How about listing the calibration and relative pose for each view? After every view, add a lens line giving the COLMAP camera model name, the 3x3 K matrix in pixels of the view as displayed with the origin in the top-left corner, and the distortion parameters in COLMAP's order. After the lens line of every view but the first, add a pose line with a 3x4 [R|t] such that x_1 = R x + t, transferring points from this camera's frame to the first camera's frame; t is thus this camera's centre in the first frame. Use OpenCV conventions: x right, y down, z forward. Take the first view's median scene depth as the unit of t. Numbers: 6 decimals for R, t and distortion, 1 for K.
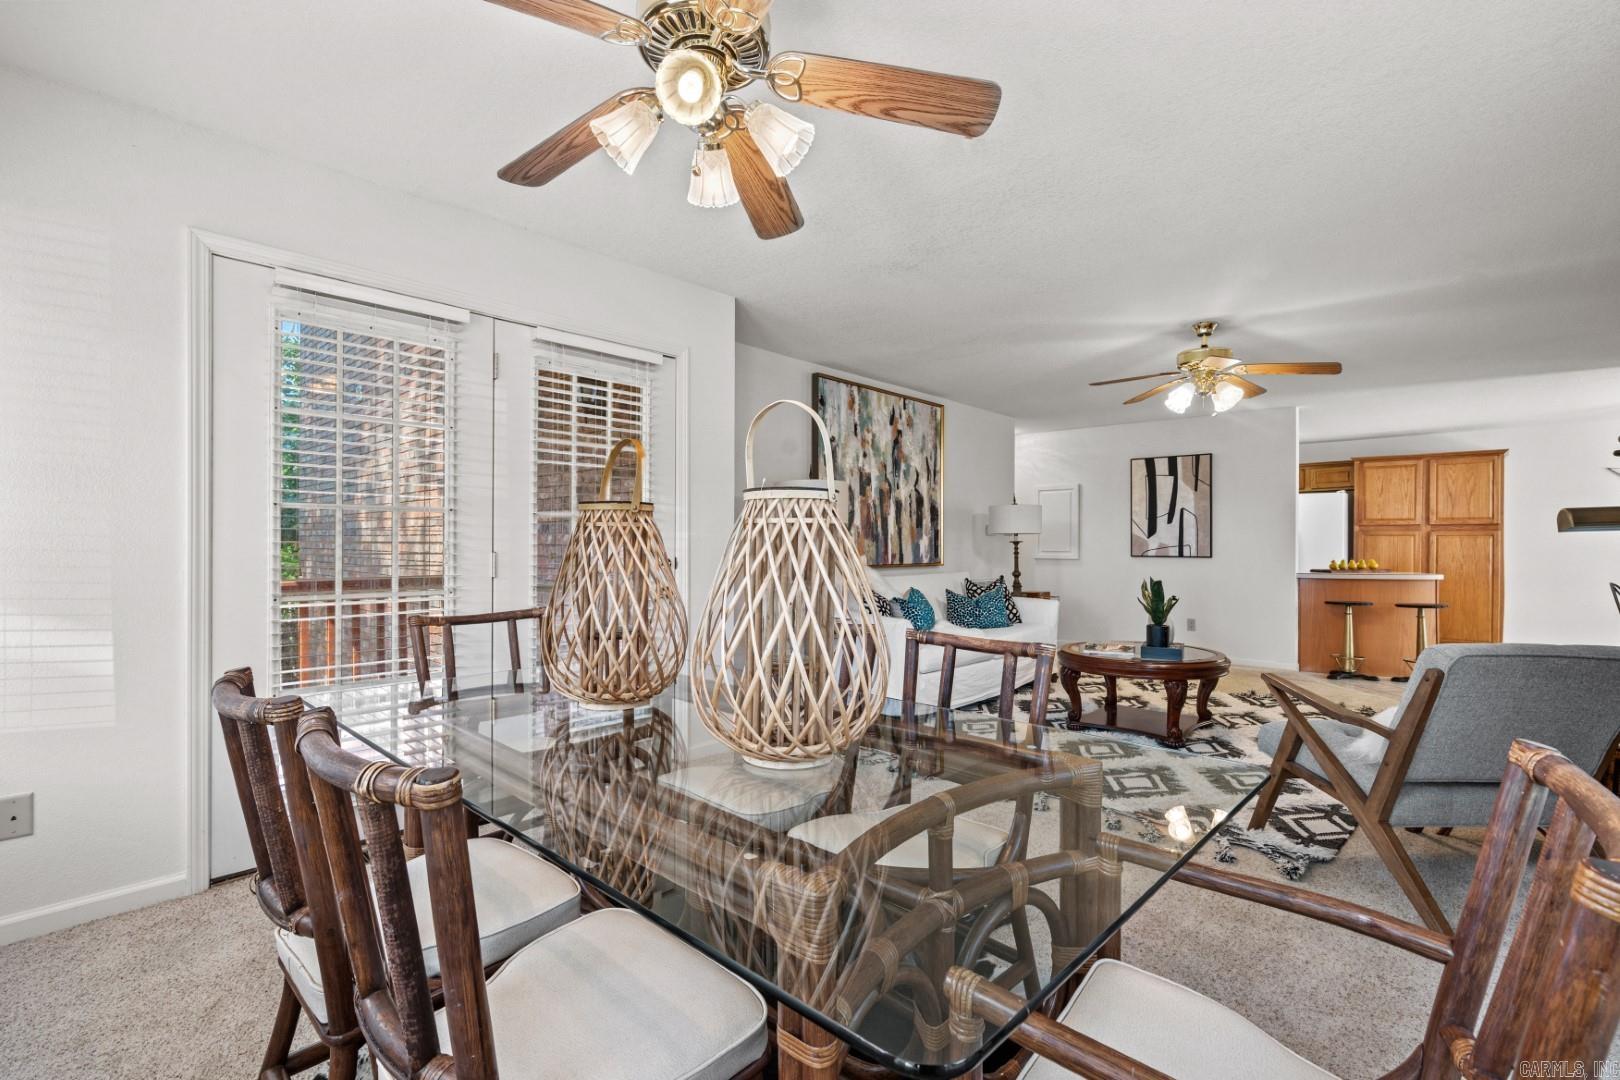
lens RADIAL K [[730.1, 0, 799.3], [0, 730.1, 543.1], [0, 0, 1]] dist [-0.001288, 0.000346]
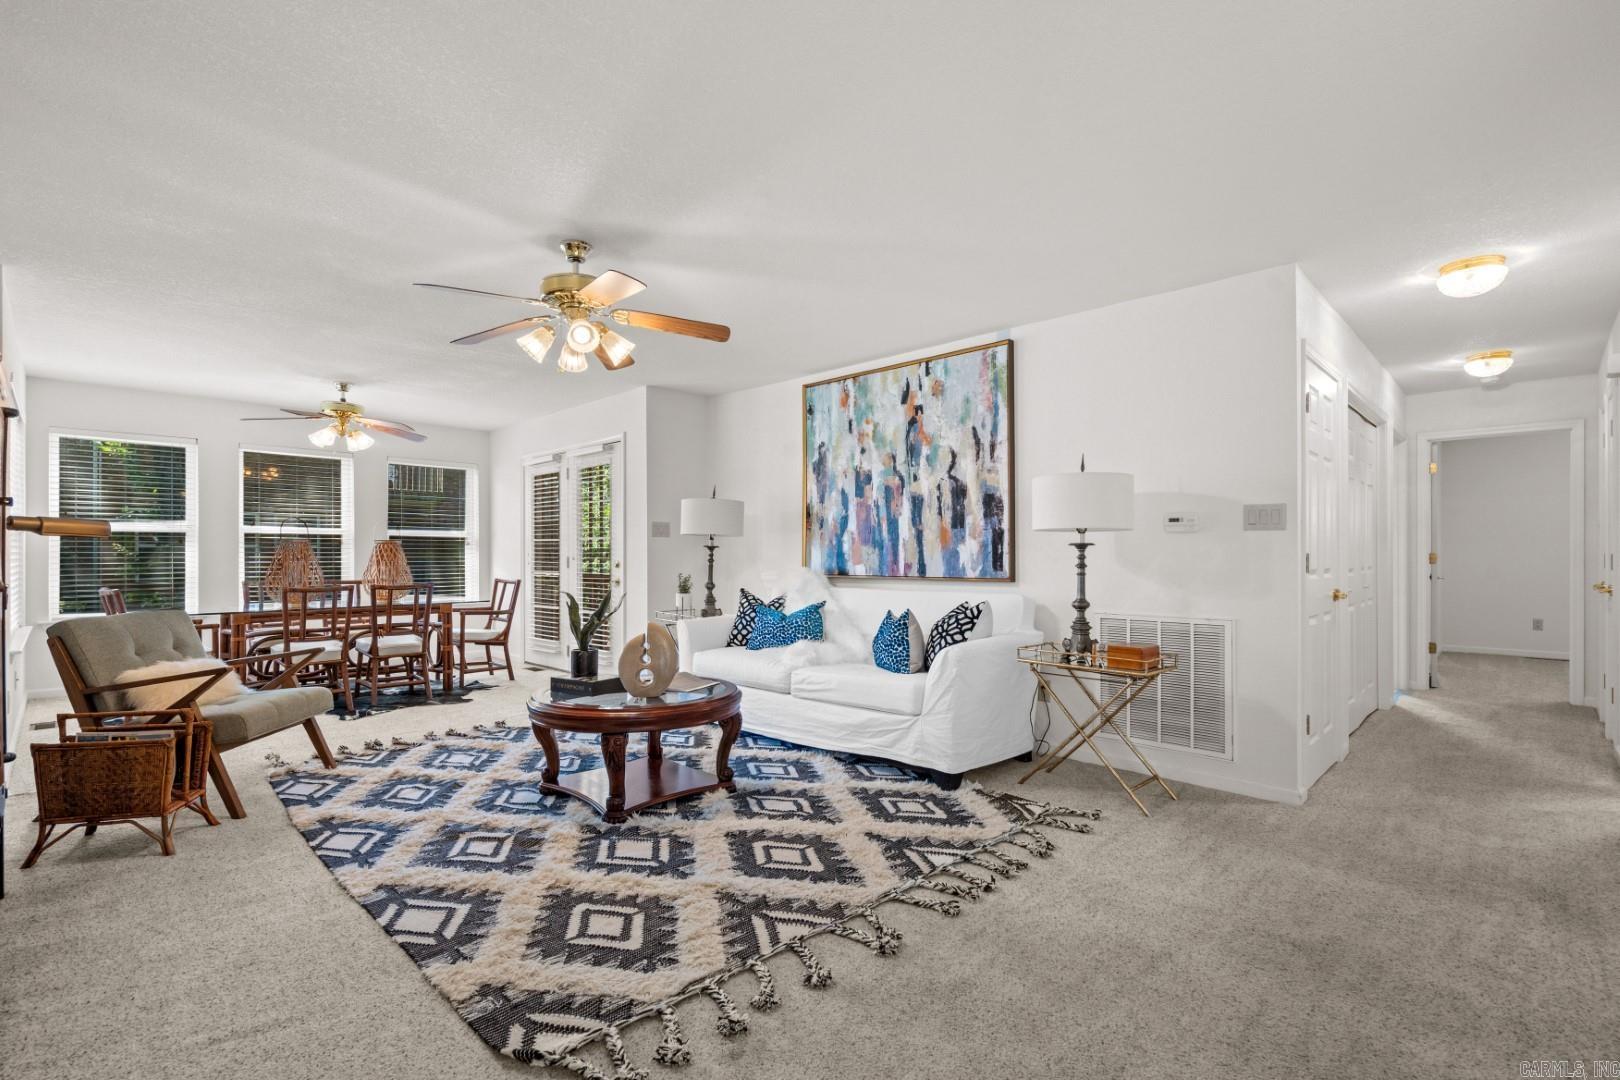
lens RADIAL K [[730.1, 0, 808.7], [0, 730.1, 551.5], [0, 0, 1]] dist [-0.001288, 0.000346]
pose [[-0.013076, -0.011115, -0.999853, 0.904848], [-0.002899, 0.999934, -0.011078, 0.010496], [0.999910, 0.002753, -0.013107, 0.878596]]
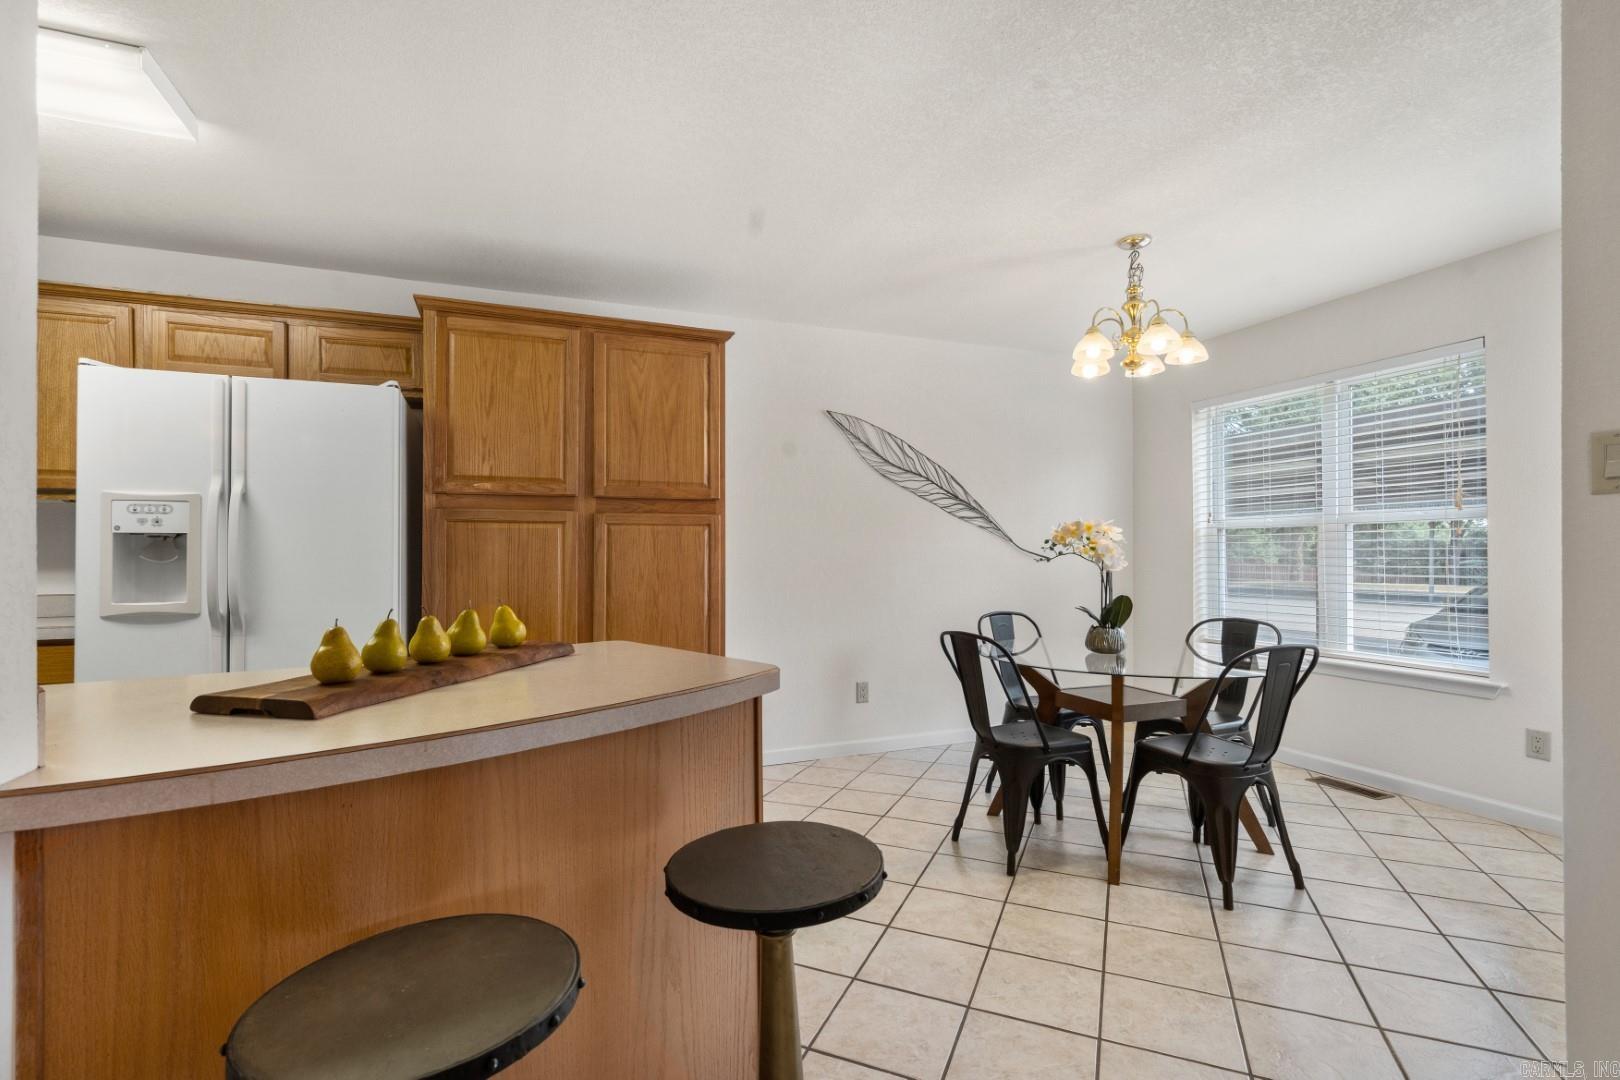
lens RADIAL K [[730.1, 0, 810.2], [0, 730.1, 548.4], [0, 0, 1]] dist [-0.001288, 0.000346]
pose [[0.409051, -0.001778, 0.912510, 0.705282], [0.005197, 0.999986, -0.000381, 0.005123], [-0.912497, 0.004898, 0.409054, 0.938249]]
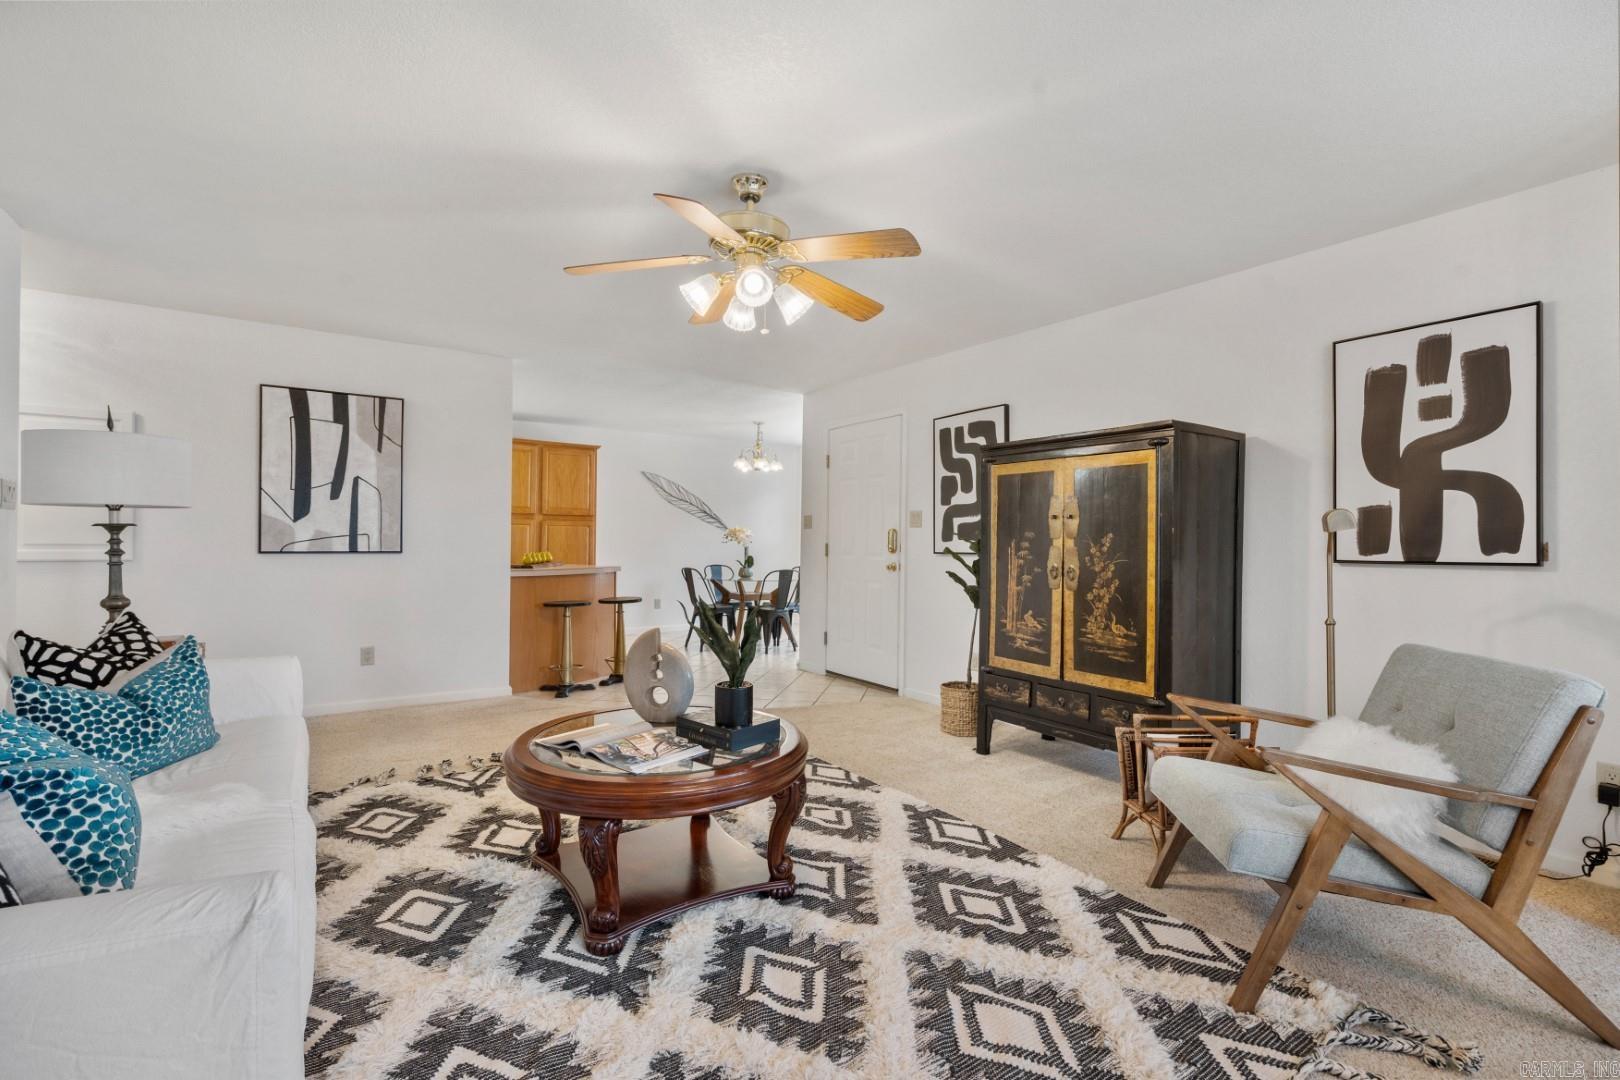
lens RADIAL K [[730.1, 0, 807.5], [0, 730.1, 531.2], [0, 0, 1]] dist [-0.001288, 0.000346]
pose [[0.201586, 0.007790, 0.979440, -0.025893], [-0.009480, 0.999937, -0.006002, 0.000336], [-0.979425, -0.008076, 0.201648, 0.586034]]
